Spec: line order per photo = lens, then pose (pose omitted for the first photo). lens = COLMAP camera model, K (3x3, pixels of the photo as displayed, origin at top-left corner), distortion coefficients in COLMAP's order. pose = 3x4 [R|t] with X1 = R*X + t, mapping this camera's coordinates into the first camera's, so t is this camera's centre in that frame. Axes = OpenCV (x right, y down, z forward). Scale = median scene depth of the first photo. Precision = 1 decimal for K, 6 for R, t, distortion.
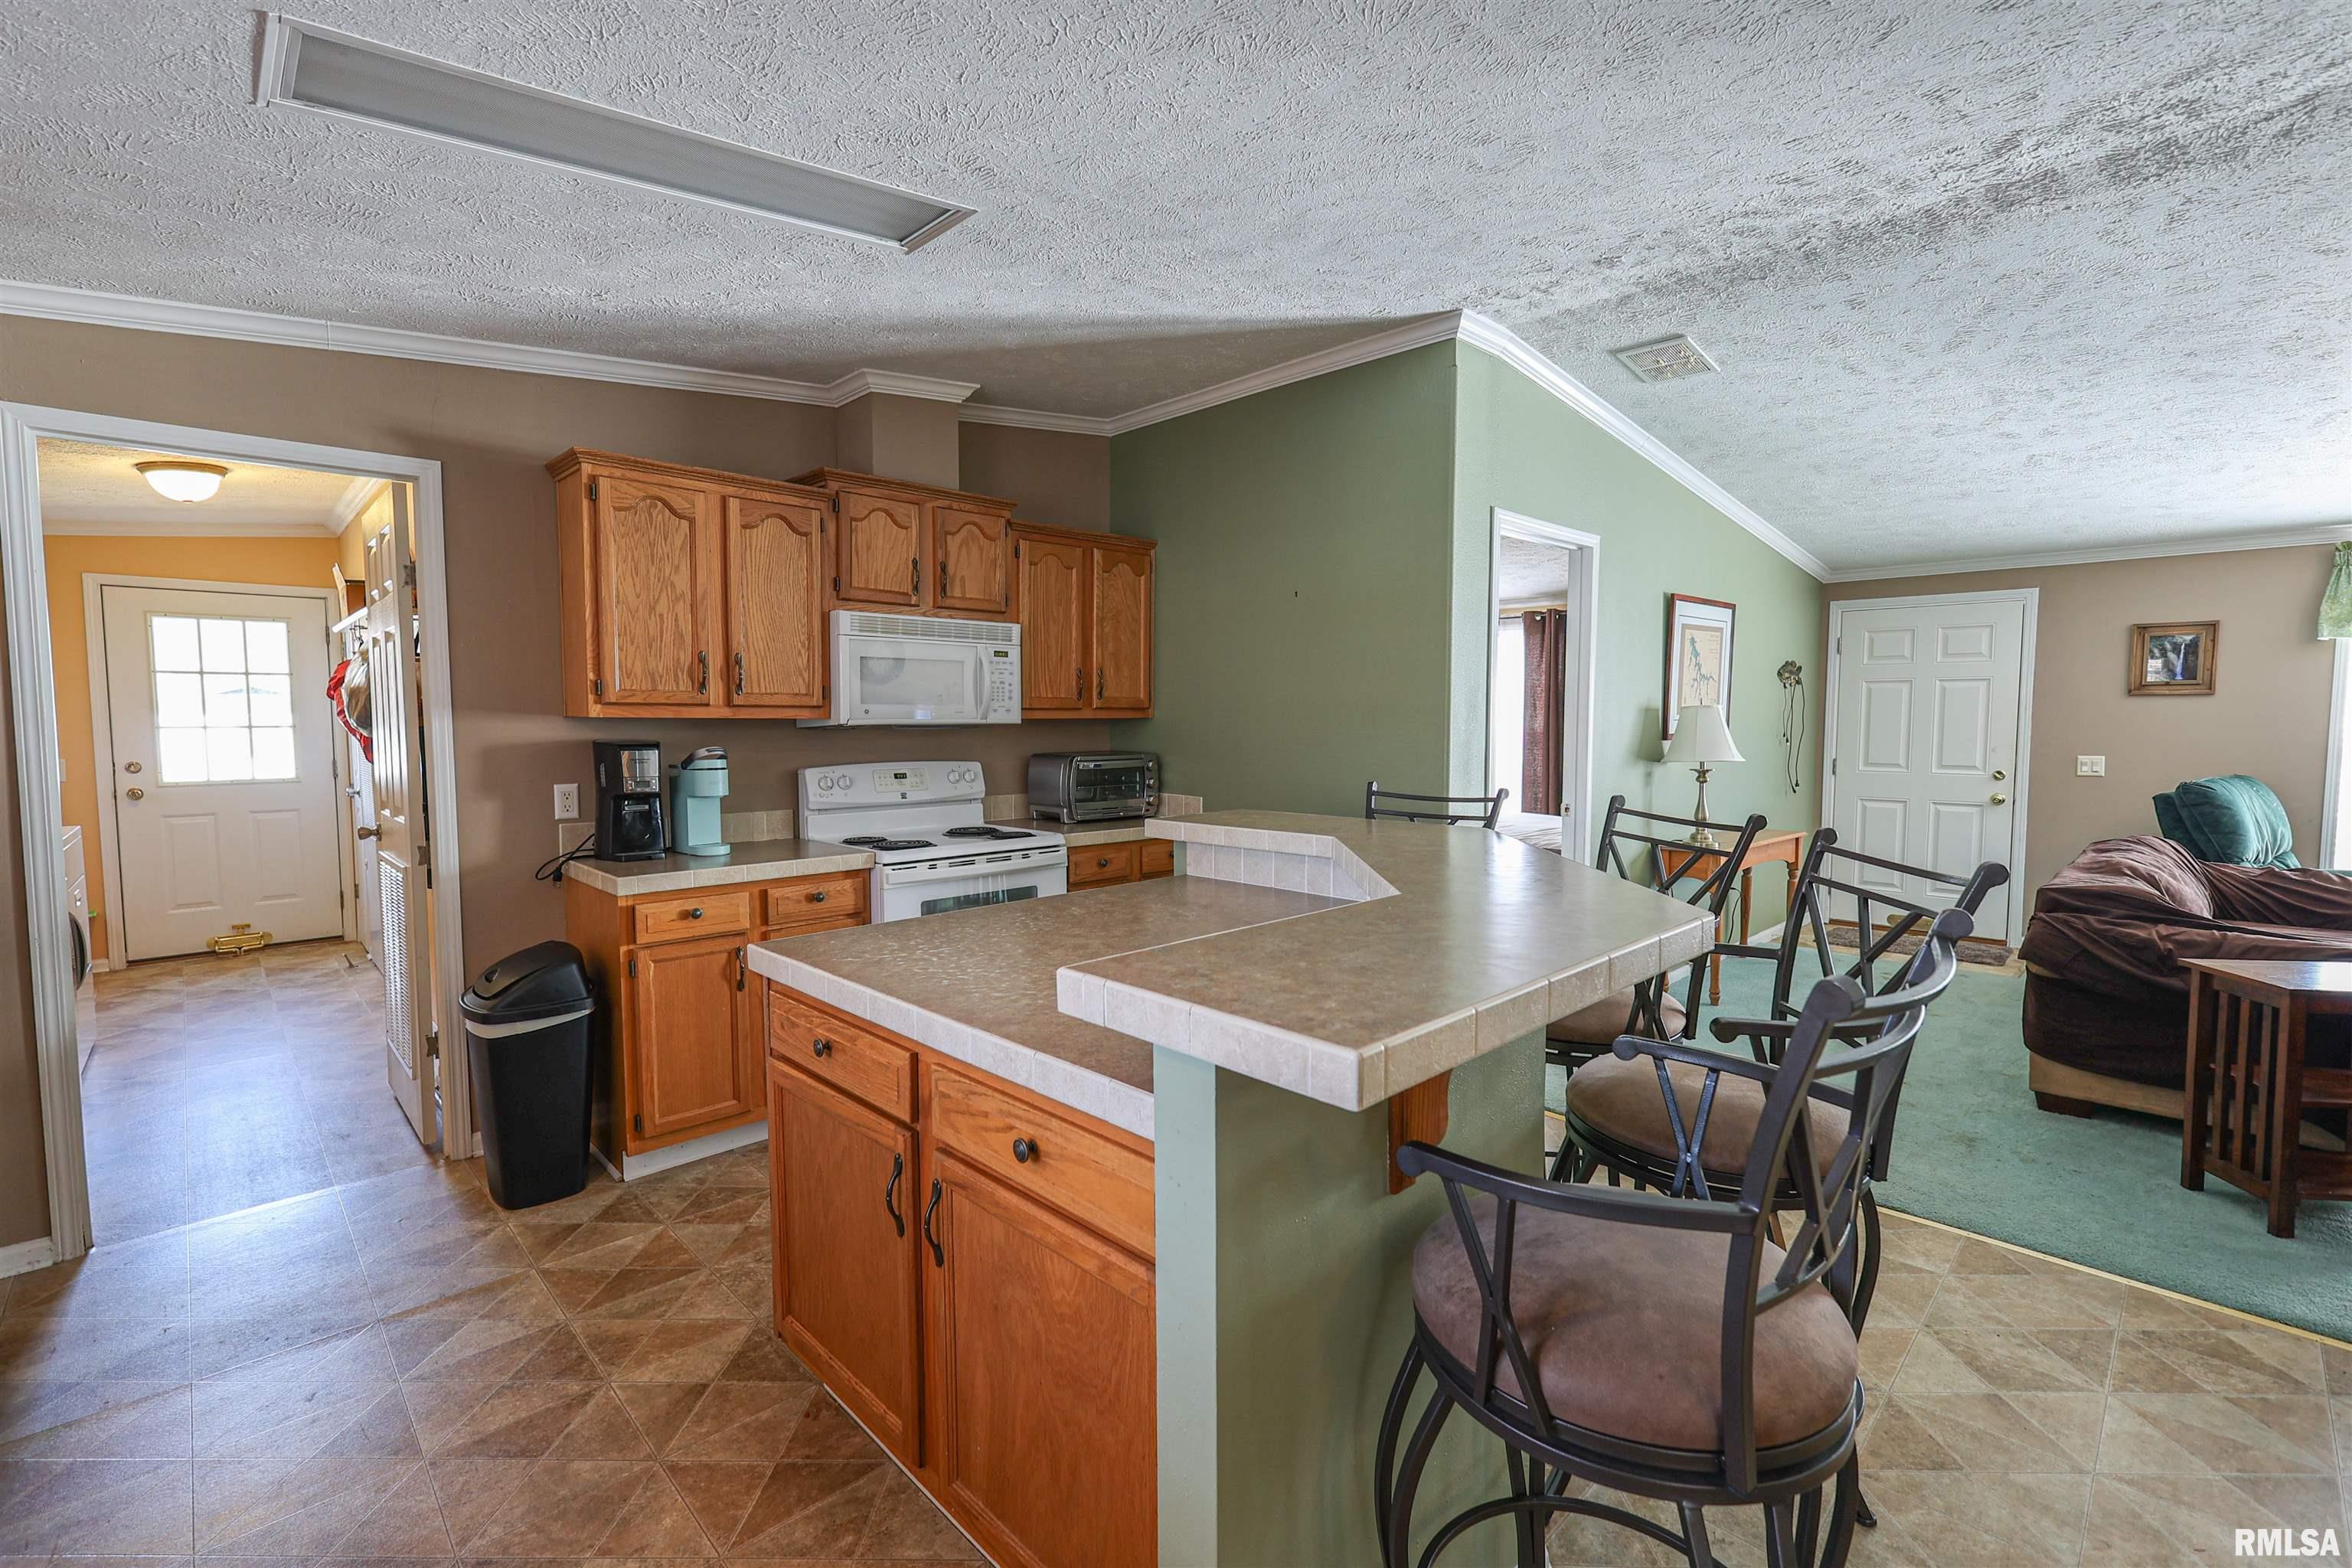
lens RADIAL K [[1013.3, 0, 1175.0], [0, 1013.3, 777.0], [0, 0, 1]] dist [0.000028, 0.000064]
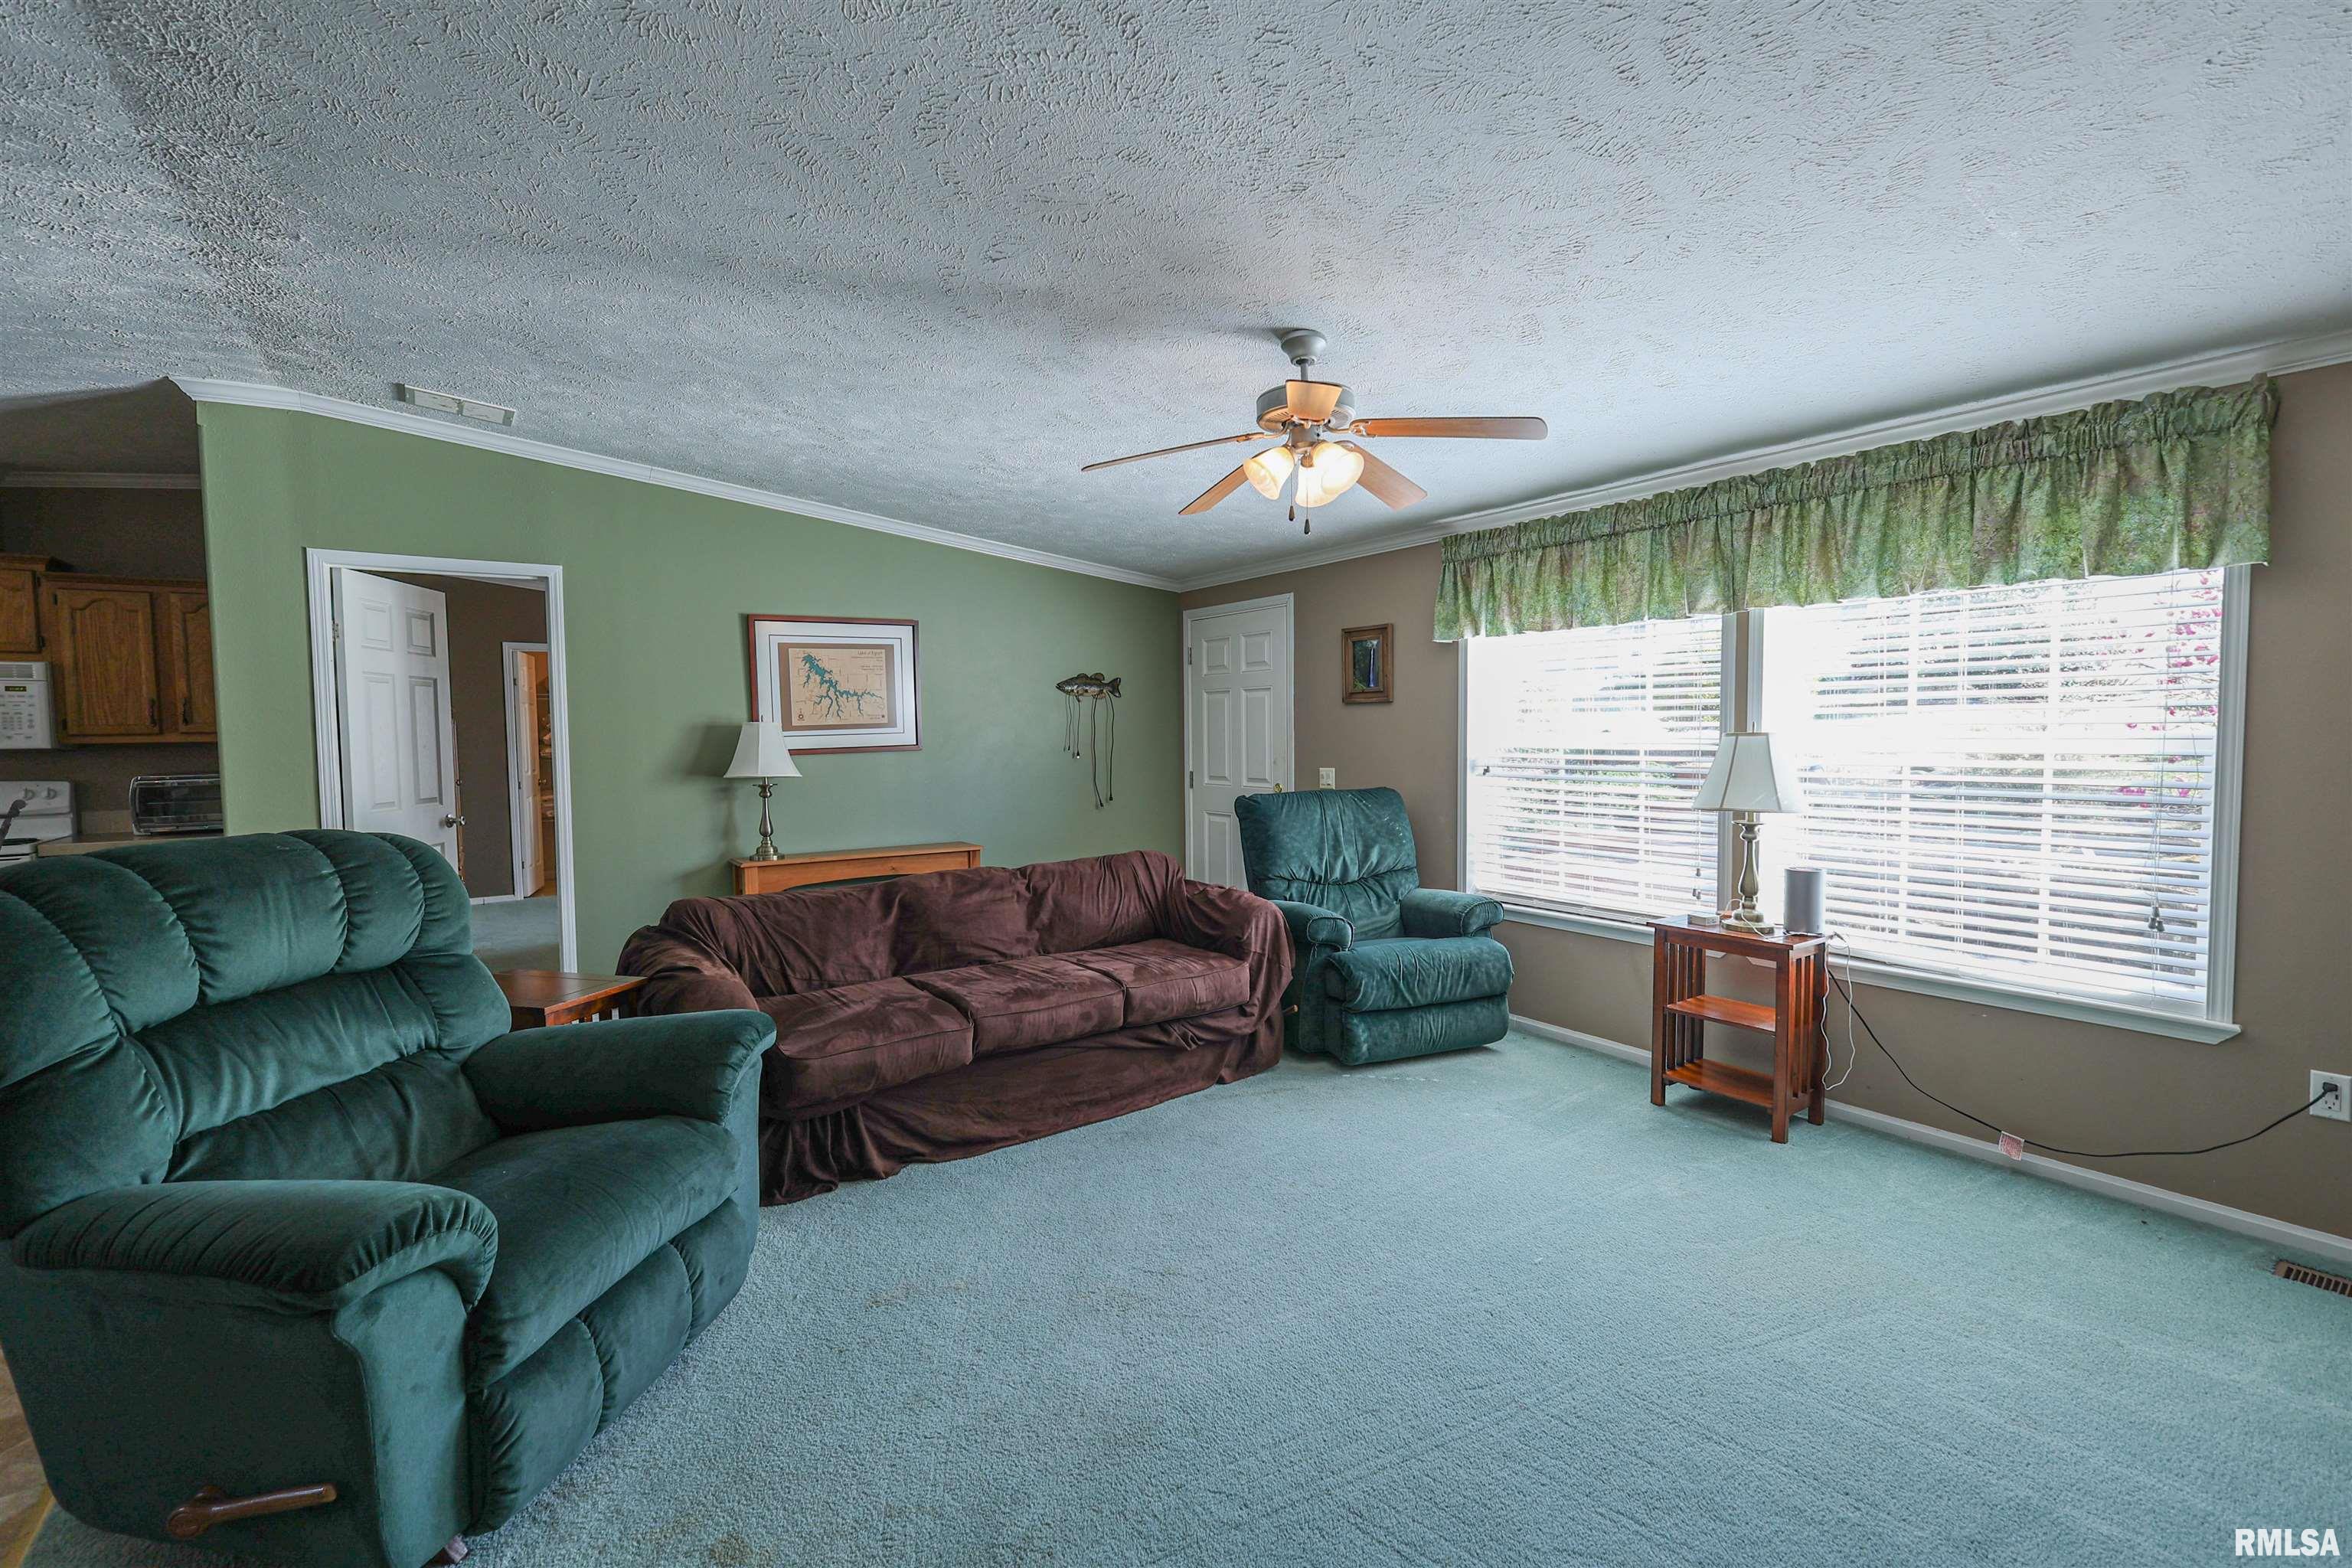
lens RADIAL K [[1013.3, 0, 1175.0], [0, 1013.3, 777.0], [0, 0, 1]] dist [0.000028, 0.000064]
pose [[0.988163, -0.003751, -0.153365, 1.036011], [0.002333, 0.999953, -0.009429, -0.004174], [0.153393, 0.008959, 0.988125, 0.038786]]
